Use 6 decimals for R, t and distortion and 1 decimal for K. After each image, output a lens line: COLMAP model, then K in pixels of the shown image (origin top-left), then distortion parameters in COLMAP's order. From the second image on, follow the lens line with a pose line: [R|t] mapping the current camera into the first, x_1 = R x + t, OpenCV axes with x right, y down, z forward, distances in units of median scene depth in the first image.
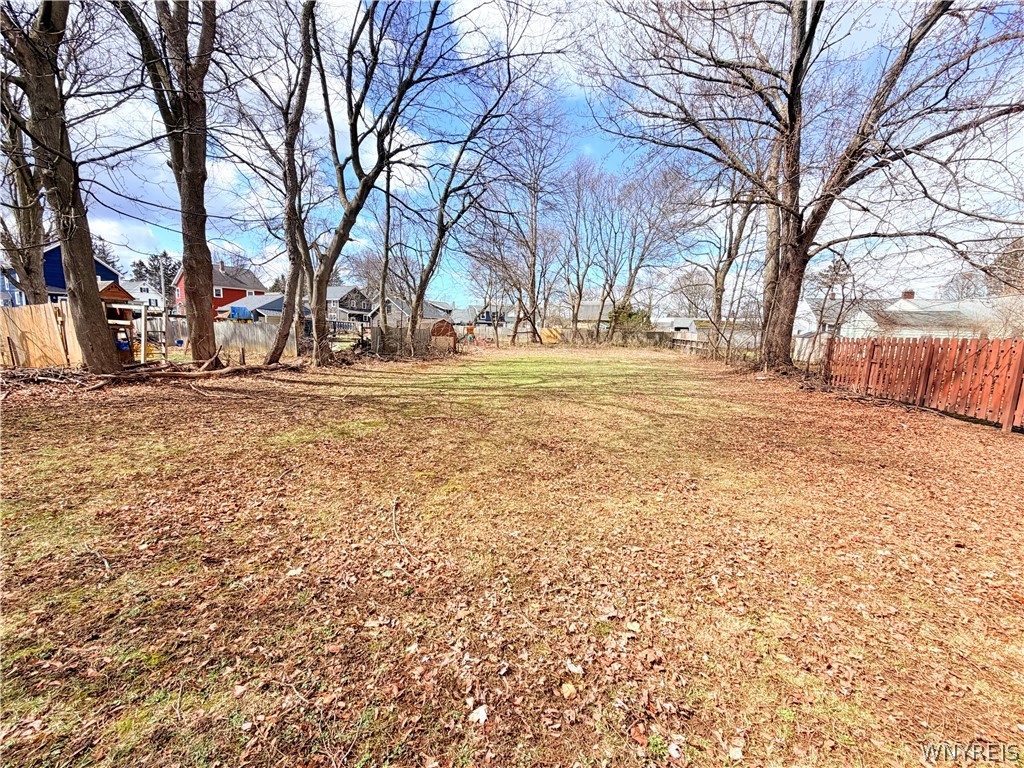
lens RADIAL K [[405.1, 0, 512.1], [0, 405.1, 386.2], [0, 0, 1]] dist [-0.000181, -0.000556]
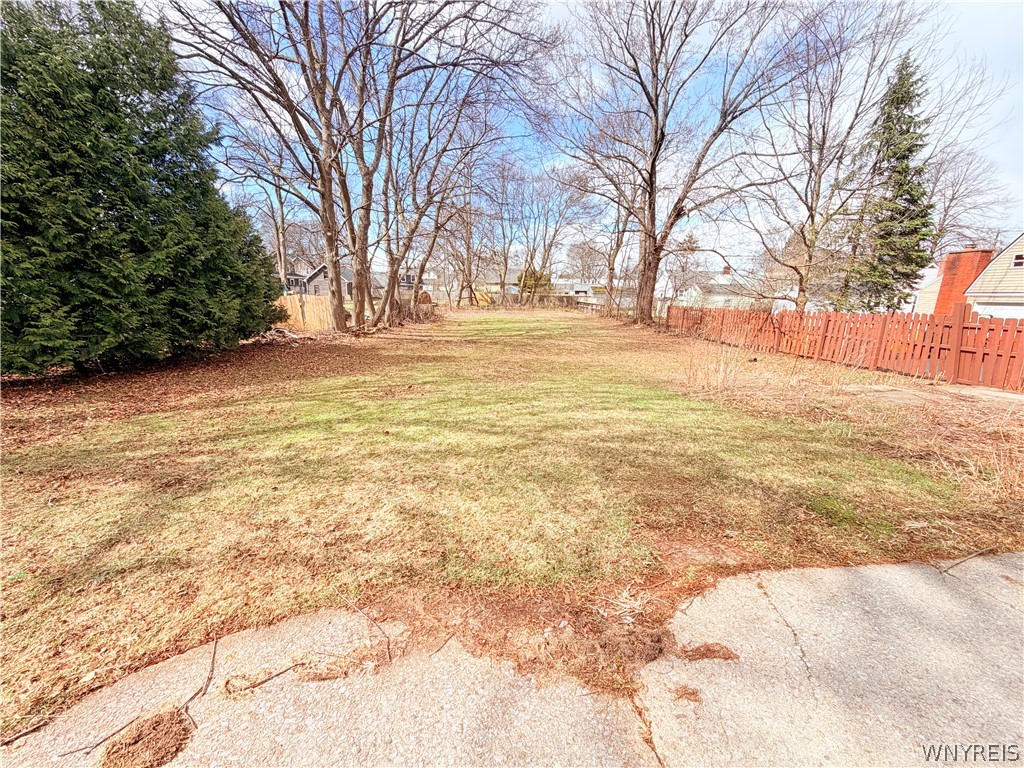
lens RADIAL K [[405.1, 0, 509.0], [0, 405.1, 385.1], [0, 0, 1]] dist [-0.000181, -0.000556]
pose [[0.969244, -0.059927, 0.238693, -0.164598], [0.036352, 0.994123, 0.101975, 0.012634], [-0.243401, -0.090161, 0.965726, -0.269100]]
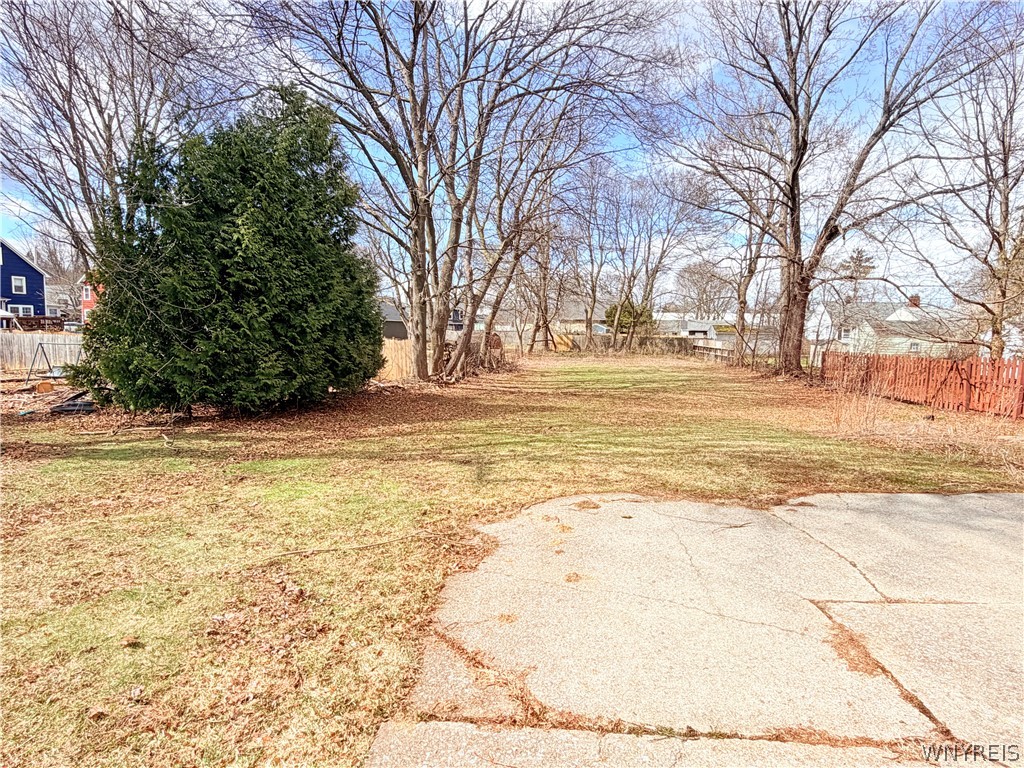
lens RADIAL K [[600.3, 0, 512.7], [0, 600.3, 389.3], [0, 0, 1]] dist [-0.000308, -0.000312]
pose [[0.991807, -0.020671, 0.126059, -0.222984], [0.024823, 0.999197, -0.031456, 0.021723], [-0.125307, 0.034327, 0.991524, -0.371665]]
